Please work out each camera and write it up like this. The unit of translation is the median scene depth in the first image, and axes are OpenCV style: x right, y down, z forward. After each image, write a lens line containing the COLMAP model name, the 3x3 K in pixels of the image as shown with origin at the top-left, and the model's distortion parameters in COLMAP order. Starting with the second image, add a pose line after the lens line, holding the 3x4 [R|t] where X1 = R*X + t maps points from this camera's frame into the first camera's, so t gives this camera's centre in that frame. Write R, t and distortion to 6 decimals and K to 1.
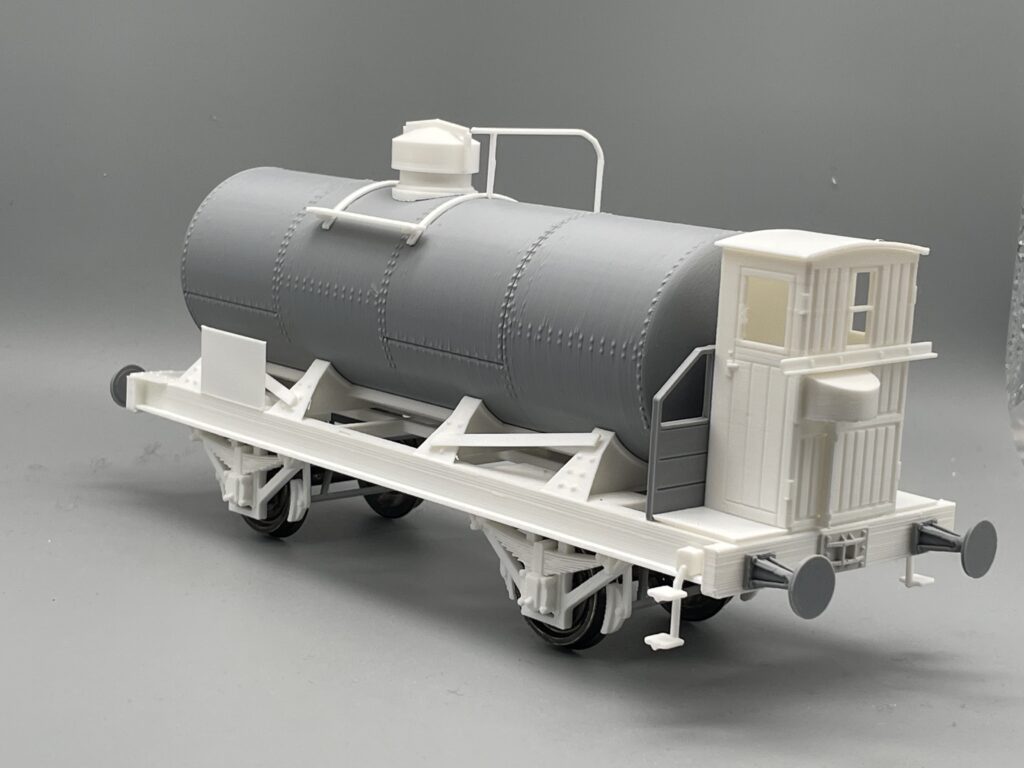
lens RADIAL K [[1914.8, 0, 512.0], [0, 1914.8, 384.0], [0, 0, 1]] dist [0.149590, -0.071657]
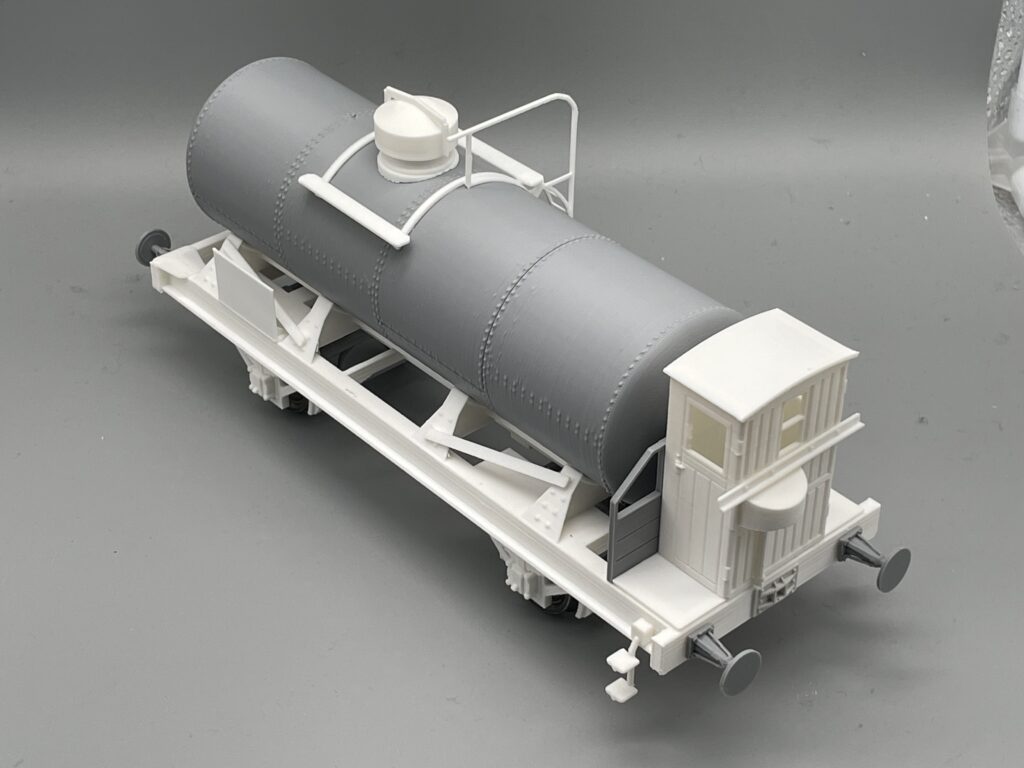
lens RADIAL K [[1914.8, 0, 512.0], [0, 1914.8, 384.0], [0, 0, 1]] dist [0.149590, -0.071657]
pose [[0.998904, -0.028175, -0.037370, 0.058060], [0.041930, 0.893458, 0.447186, -0.558647], [0.020789, -0.448263, 0.893660, -0.001115]]
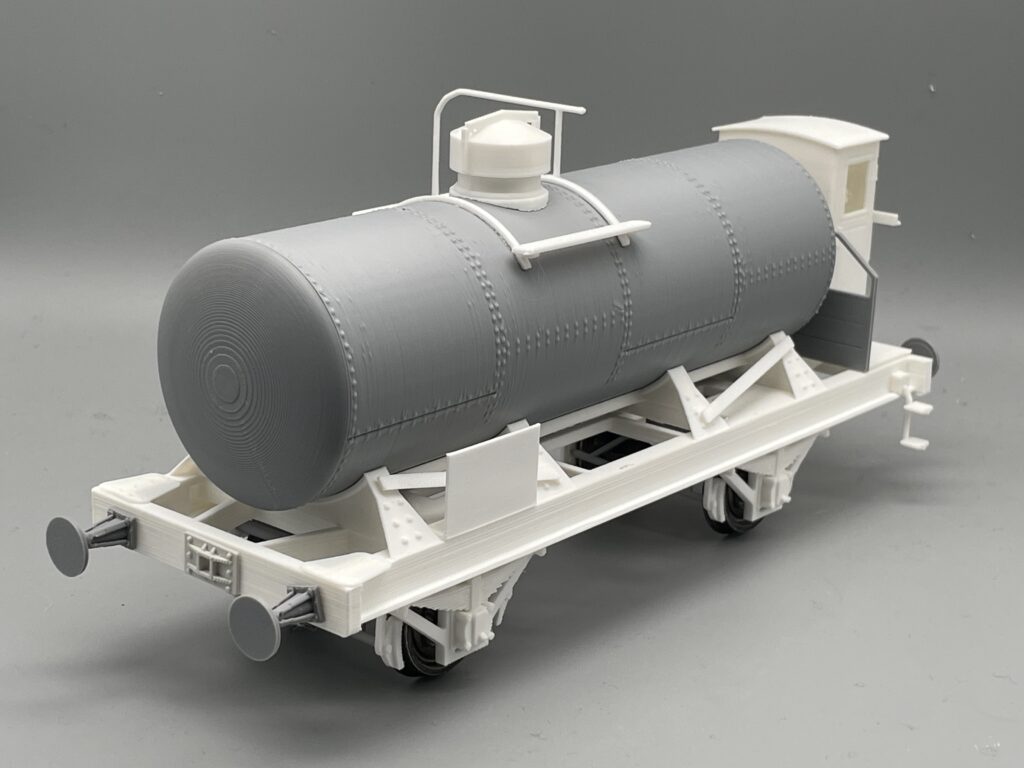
lens RADIAL K [[1914.8, 0, 512.0], [0, 1914.8, 384.0], [0, 0, 1]] dist [0.149590, -0.071657]
pose [[-0.125921, -0.339540, 0.932125, -1.066483], [0.131506, 0.925598, 0.354928, -0.396754], [-0.983285, 0.167273, -0.071900, 1.299608]]
